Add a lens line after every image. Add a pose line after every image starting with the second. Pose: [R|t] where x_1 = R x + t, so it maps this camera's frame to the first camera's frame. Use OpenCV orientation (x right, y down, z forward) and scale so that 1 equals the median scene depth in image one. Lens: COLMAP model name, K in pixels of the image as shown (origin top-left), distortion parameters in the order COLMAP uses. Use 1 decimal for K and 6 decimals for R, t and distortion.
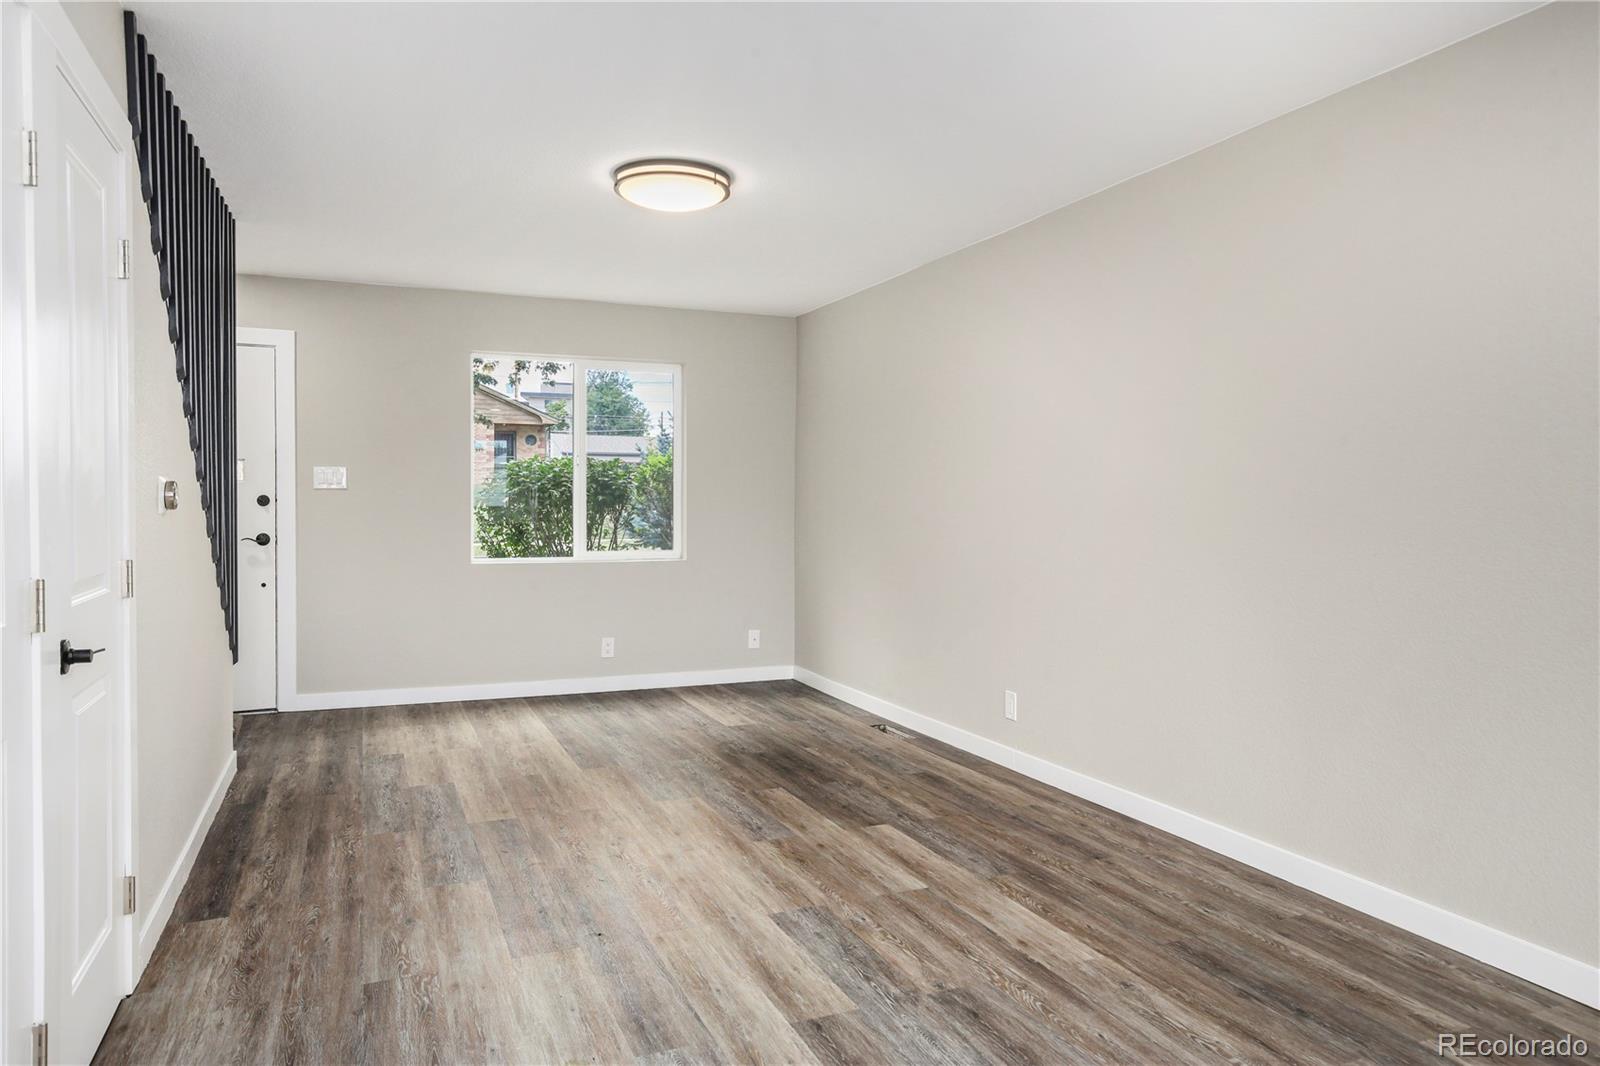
lens RADIAL K [[1004.1, 0, 800.0], [0, 1004.1, 533.0], [0, 0, 1]] dist [0.001783, 0.003153]
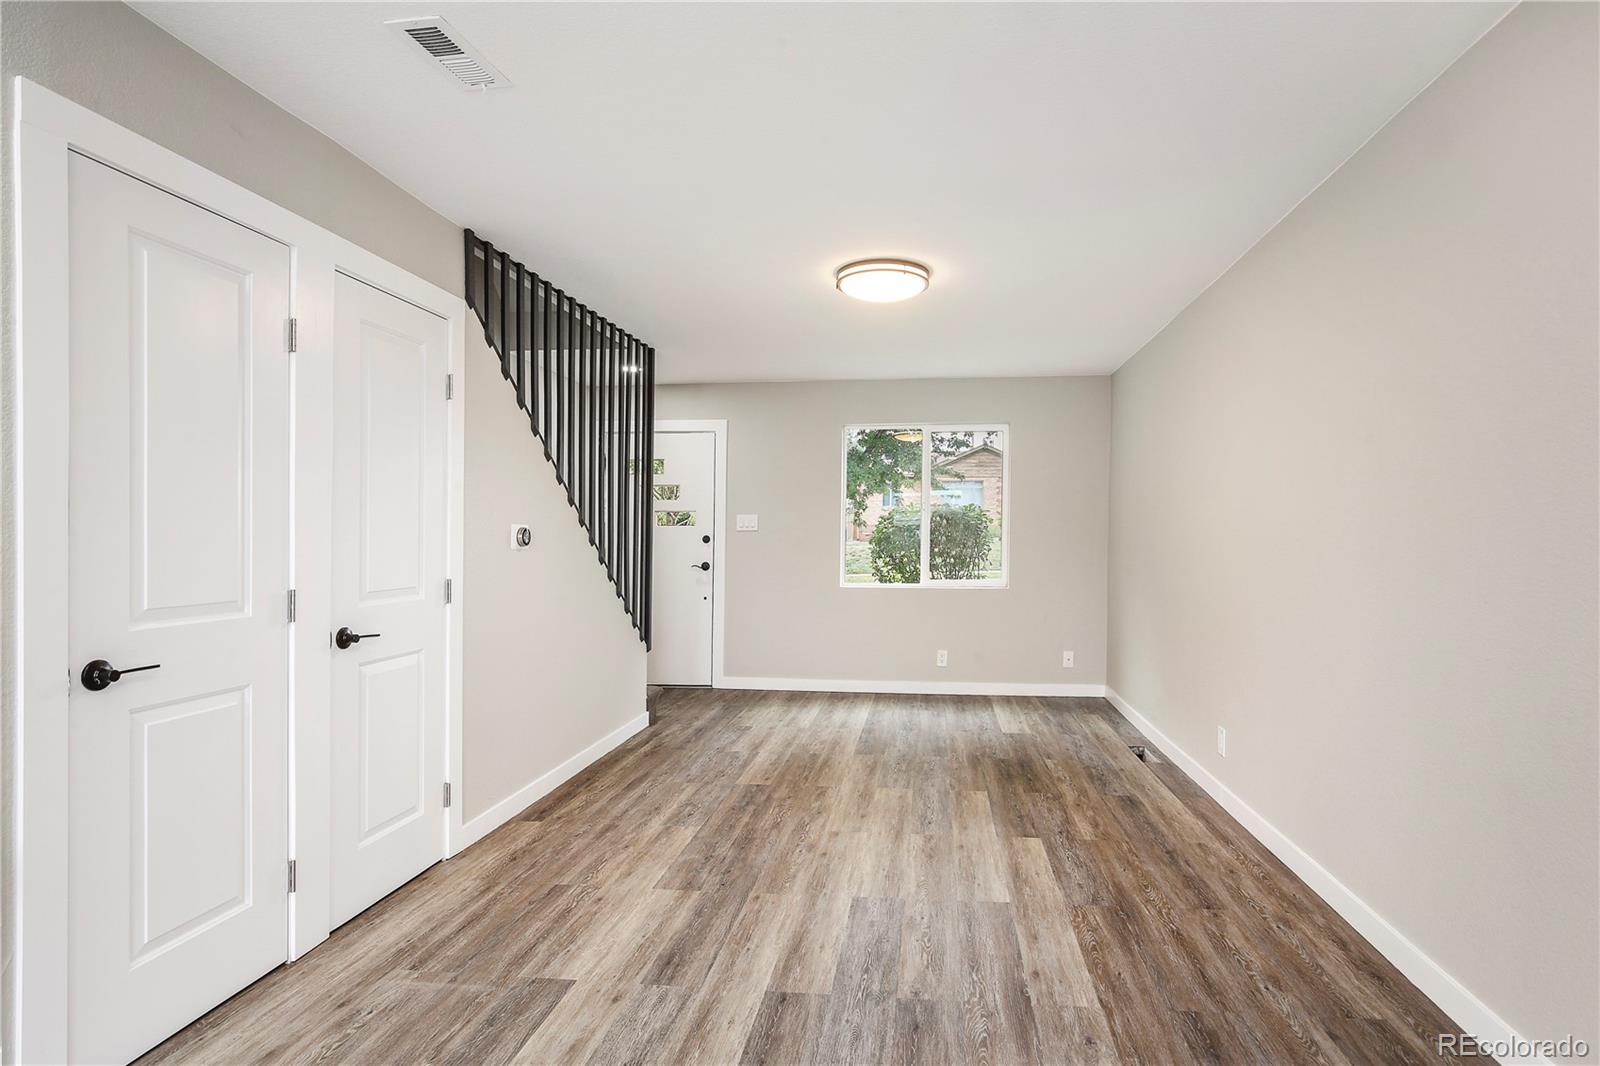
lens RADIAL K [[808.7, 0, 876.2], [0, 808.7, 532.3], [0, 0, 1]] dist [-0.034624, 0.012903]
pose [[0.884455, -0.005142, -0.466598, 0.375885], [-0.012640, 0.999308, -0.034972, -0.008379], [0.466455, 0.036829, 0.883778, 0.153961]]
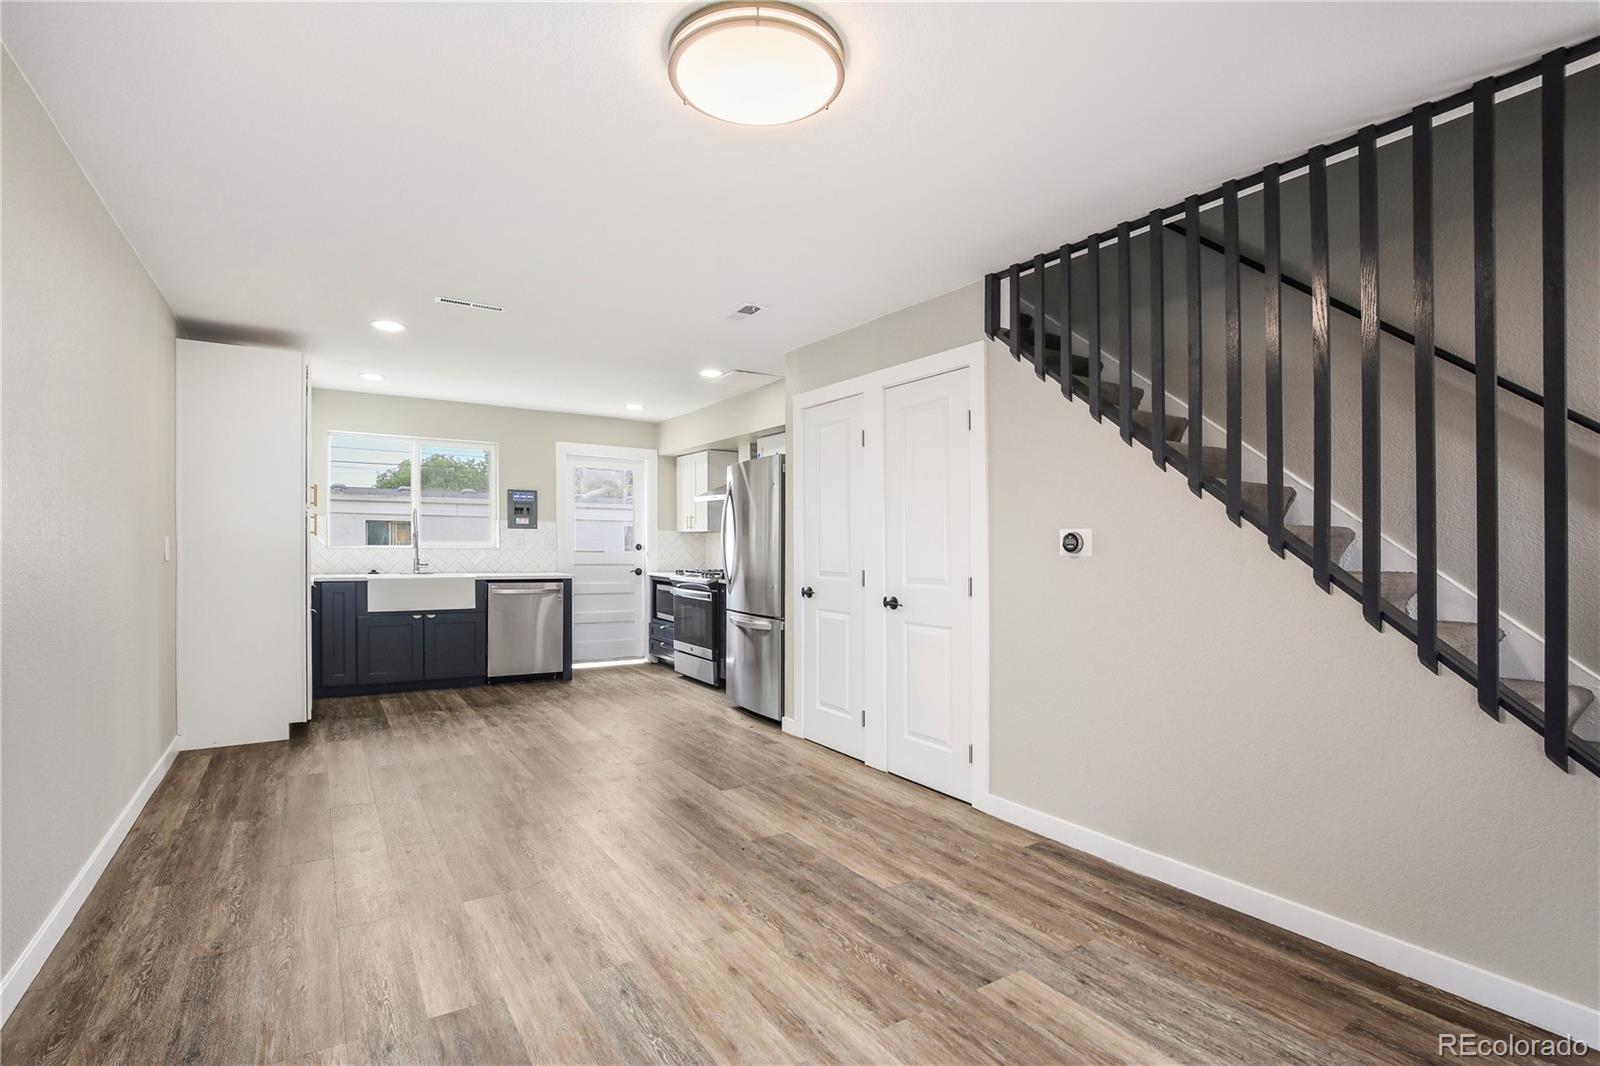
lens RADIAL K [[695.9, 0, 813.7], [0, 695.9, 539.6], [0, 0, 1]] dist [-0.024538, 0.001068]
pose [[-0.977581, -0.012554, -0.210183, -0.072732], [-0.017276, 0.999638, 0.020646, -0.049507], [0.209848, 0.023814, -0.977444, 1.664864]]
